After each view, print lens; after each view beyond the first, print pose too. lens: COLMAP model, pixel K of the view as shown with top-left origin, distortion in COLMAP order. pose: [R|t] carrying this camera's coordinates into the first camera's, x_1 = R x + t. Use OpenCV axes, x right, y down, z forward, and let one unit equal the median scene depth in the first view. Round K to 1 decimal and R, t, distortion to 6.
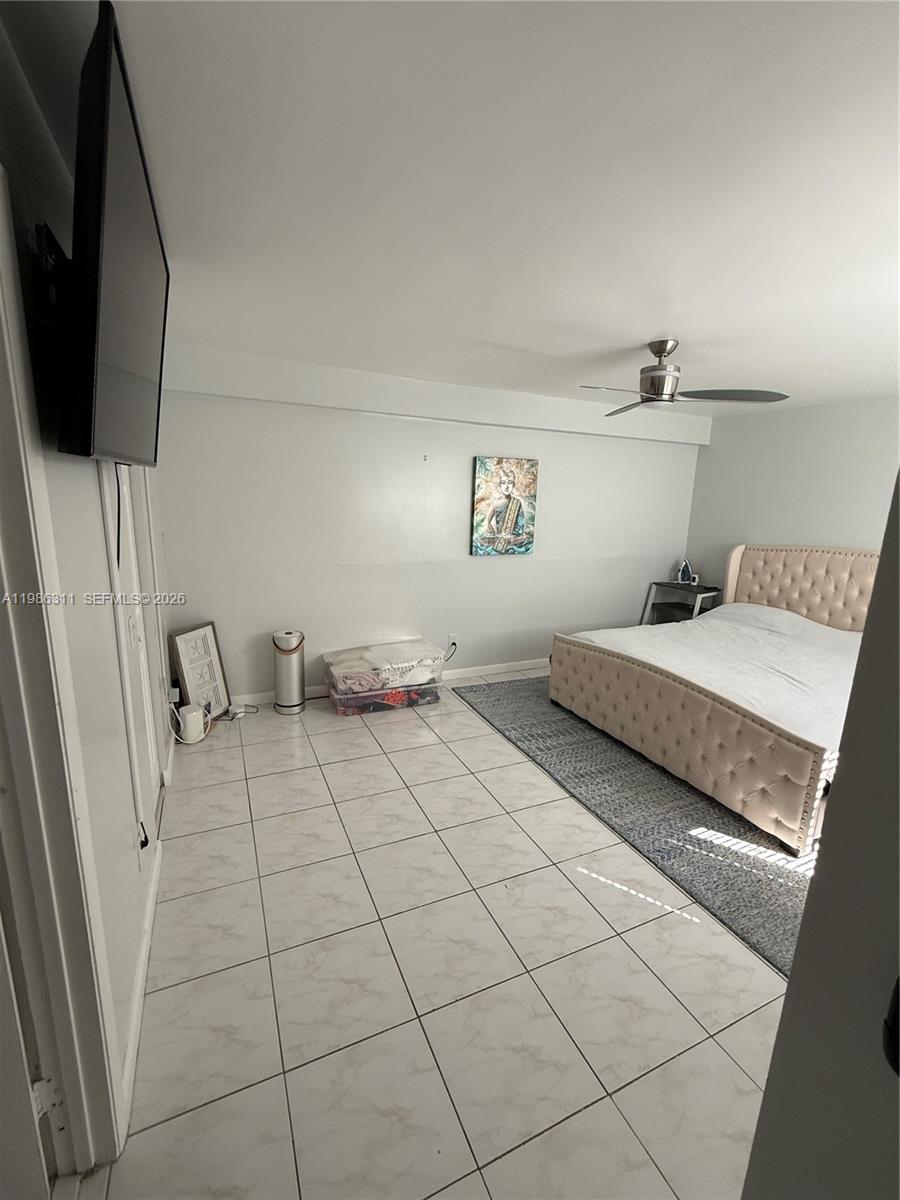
lens RADIAL K [[515.8, 0, 448.1], [0, 515.8, 603.3], [0, 0, 1]] dist [0.000882, 0.000188]
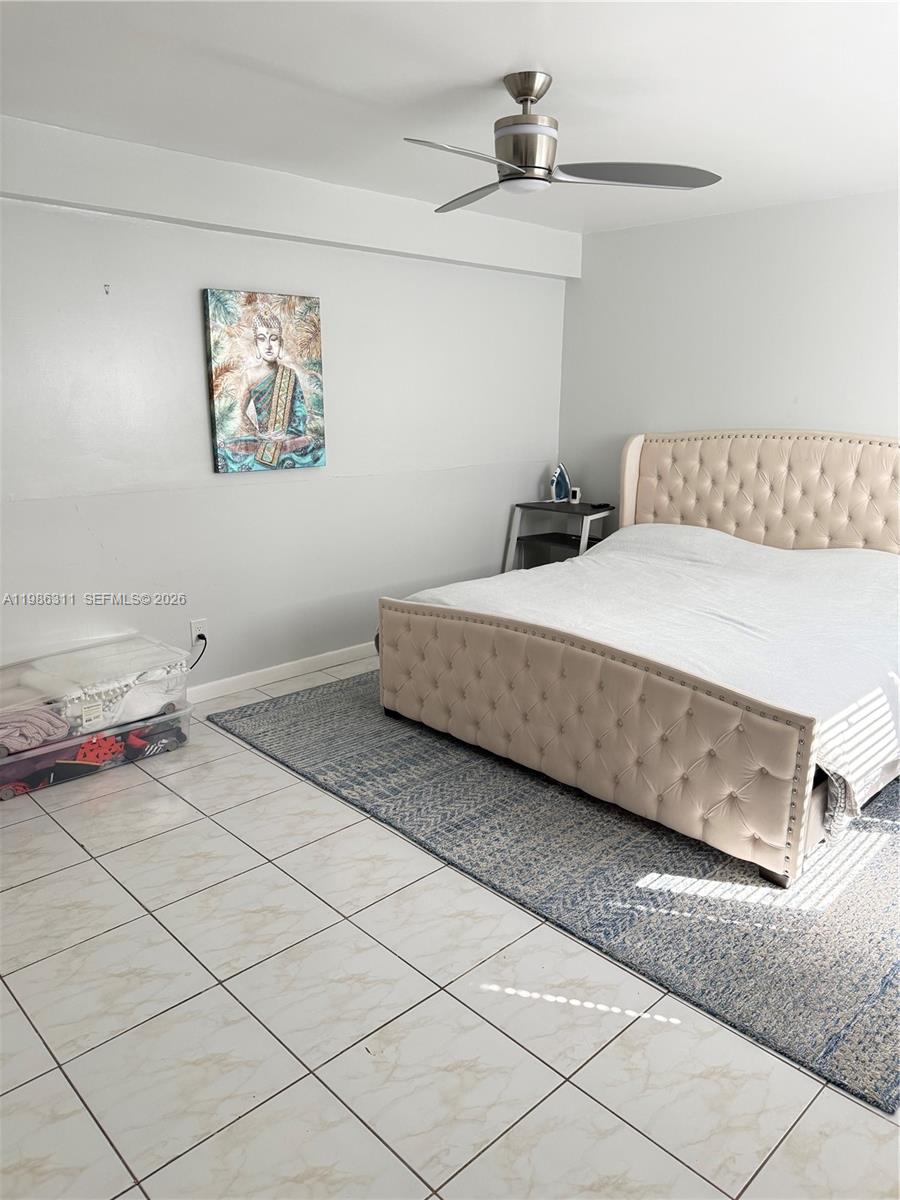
lens RADIAL K [[837.1, 0, 445.4], [0, 837.1, 601.0], [0, 0, 1]] dist [0.167805, -0.319977]
pose [[0.943749, -0.104917, 0.313578, -0.026362], [0.091785, 0.994181, 0.056397, 0.015681], [-0.317670, -0.024443, 0.947886, 0.069062]]
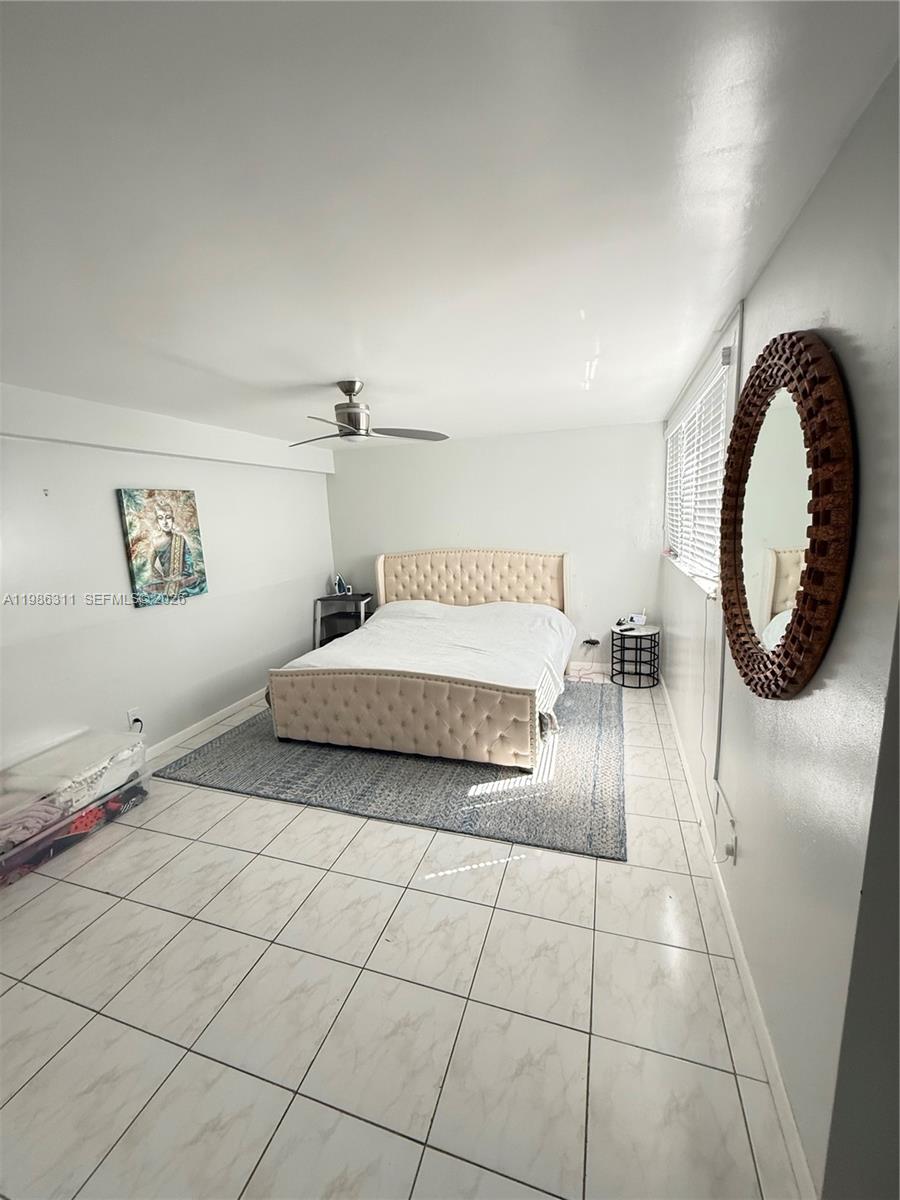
lens RADIAL K [[479.1, 0, 450.0], [0, 479.1, 600.0], [0, 0, 1]] dist [0.002244, -0.000411]
pose [[0.674700, -0.189917, 0.713240, -0.183463], [0.217036, 0.974657, 0.054218, -0.045232], [-0.705461, 0.118218, 0.698820, 0.136612]]
